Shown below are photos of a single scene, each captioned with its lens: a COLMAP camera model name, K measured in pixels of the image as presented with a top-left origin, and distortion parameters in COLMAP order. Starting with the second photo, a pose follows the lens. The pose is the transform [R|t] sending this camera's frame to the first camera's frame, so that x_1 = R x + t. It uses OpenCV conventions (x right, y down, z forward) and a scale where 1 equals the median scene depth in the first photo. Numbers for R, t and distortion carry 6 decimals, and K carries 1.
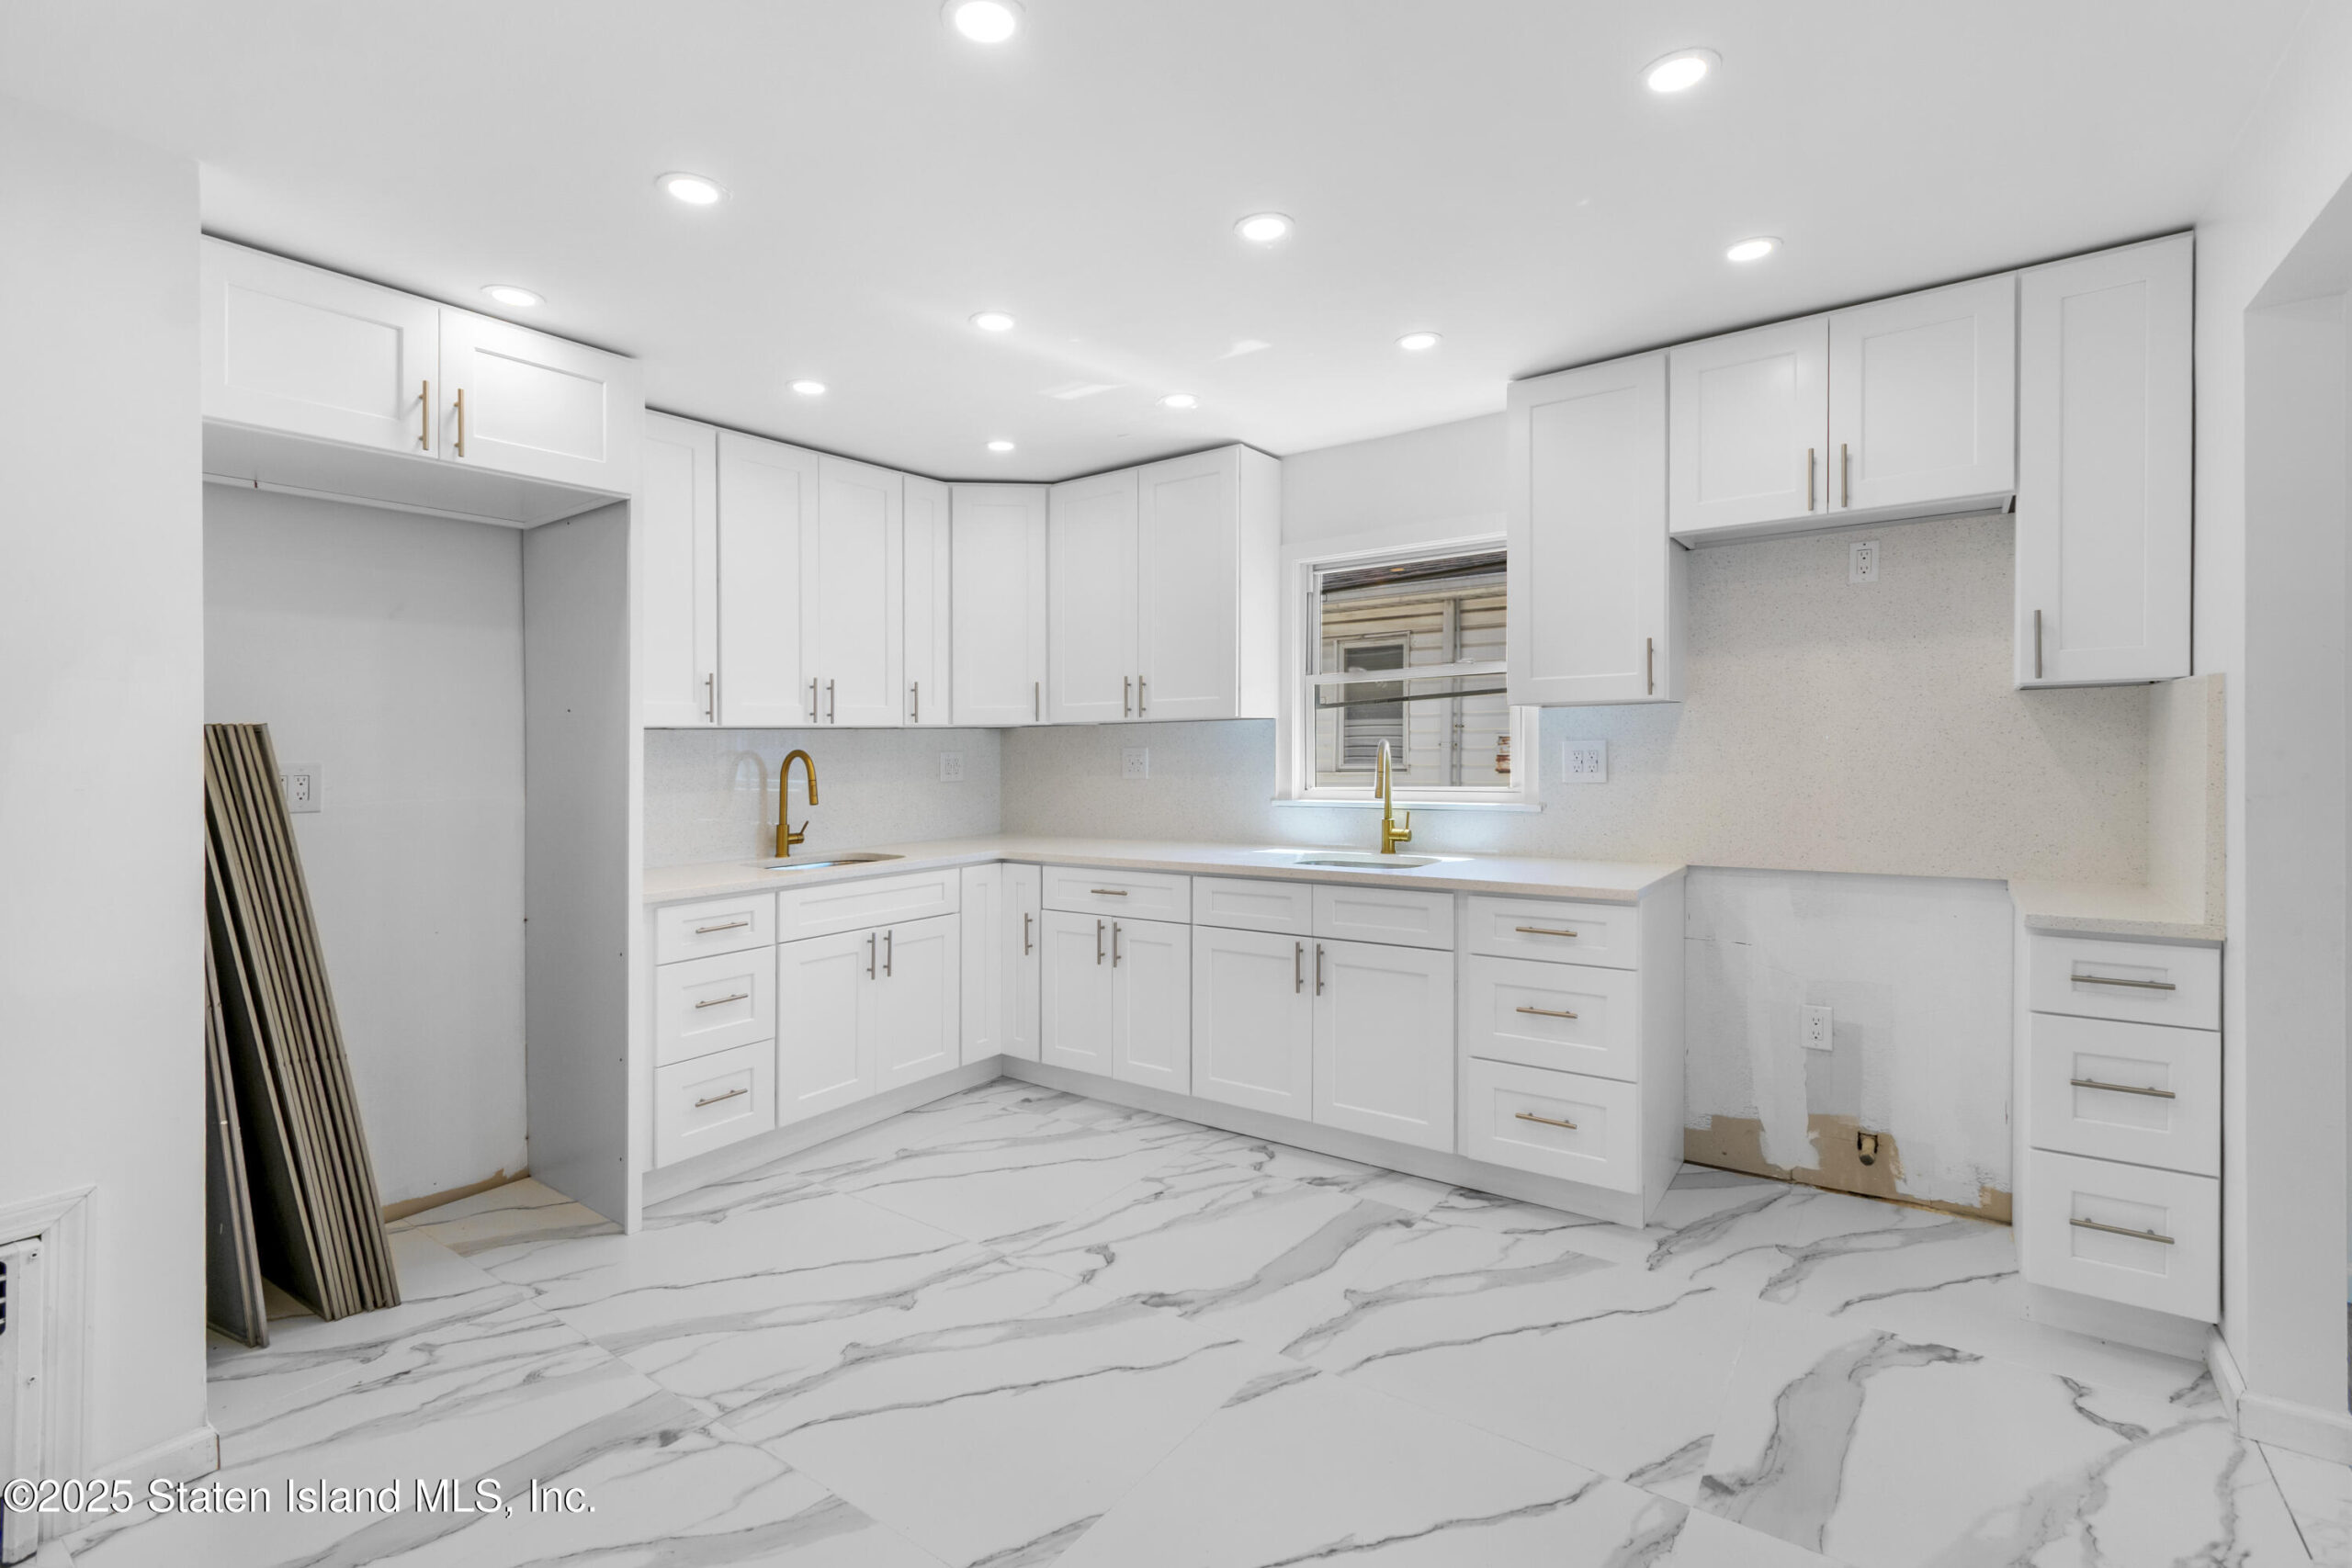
lens RADIAL K [[1053.7, 0, 1202.8], [0, 1053.7, 735.6], [0, 0, 1]] dist [0.001956, -0.000683]
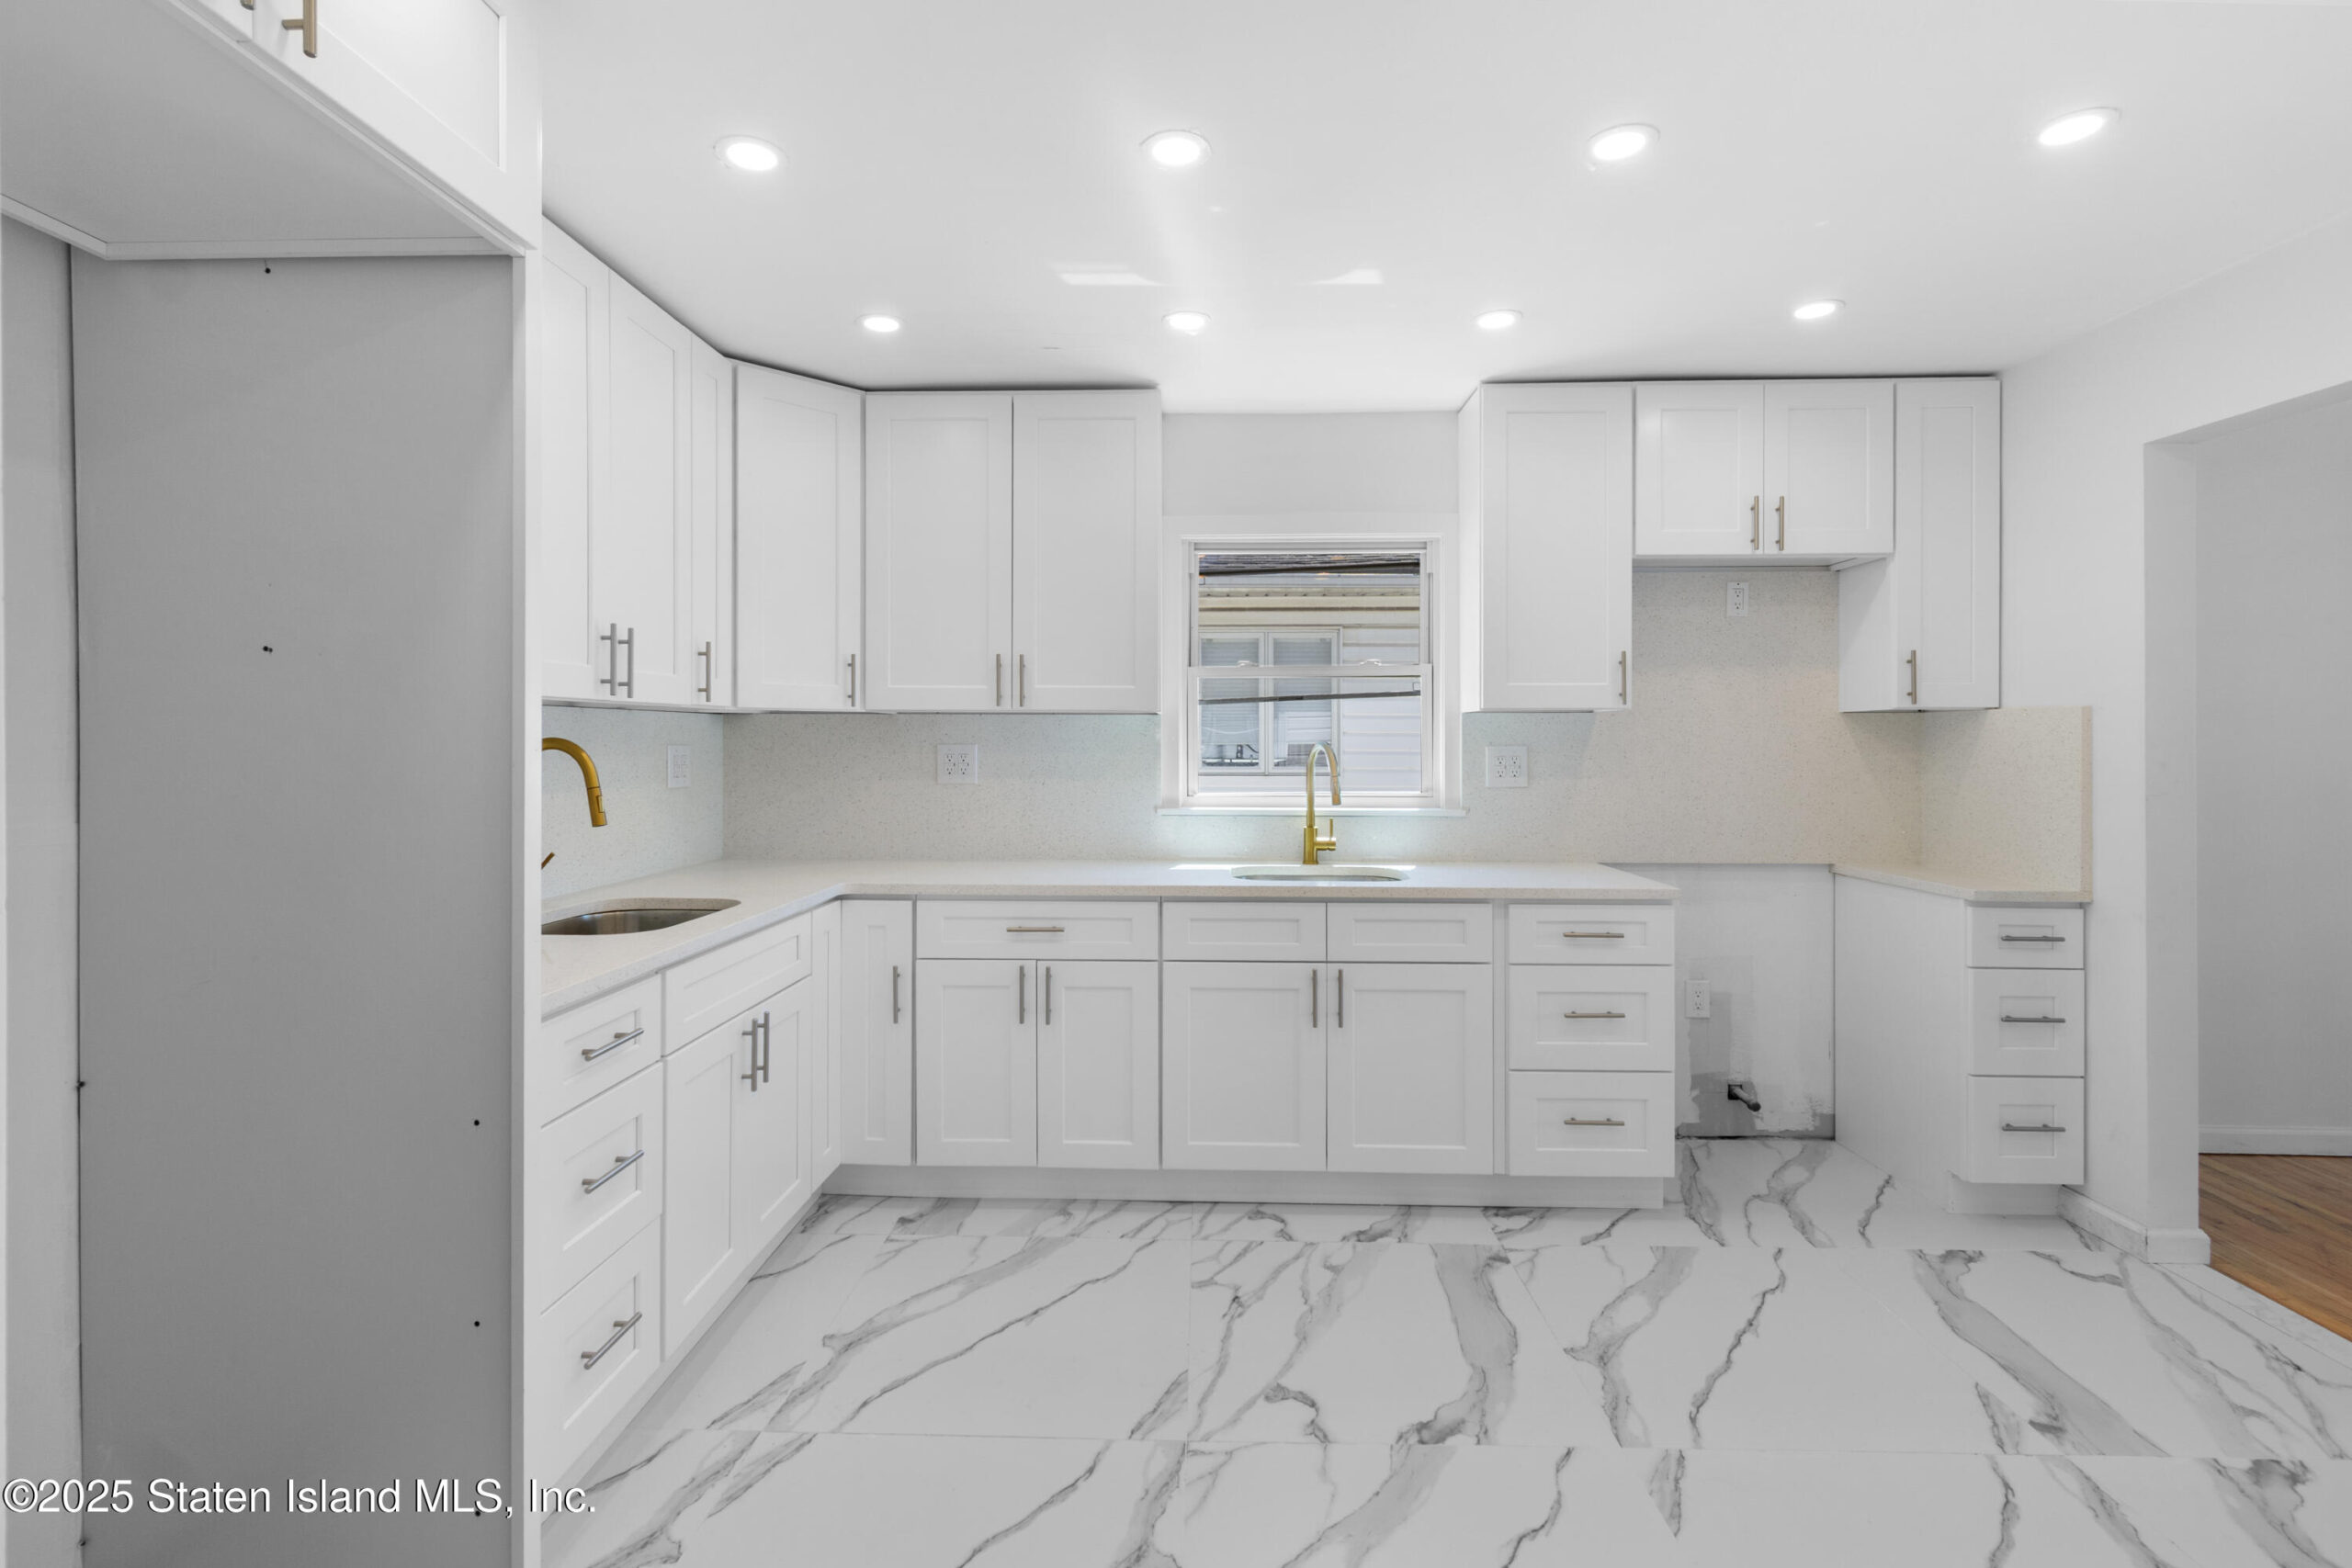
lens RADIAL K [[1053.7, 0, 1145.3], [0, 1053.7, 745.7], [0, 0, 1]] dist [0.001956, -0.000683]
pose [[0.831550, 0.018251, 0.555150, -0.570990], [-0.022399, 0.999749, 0.000684, 0.012883], [-0.554998, -0.013004, 0.831750, 0.385145]]
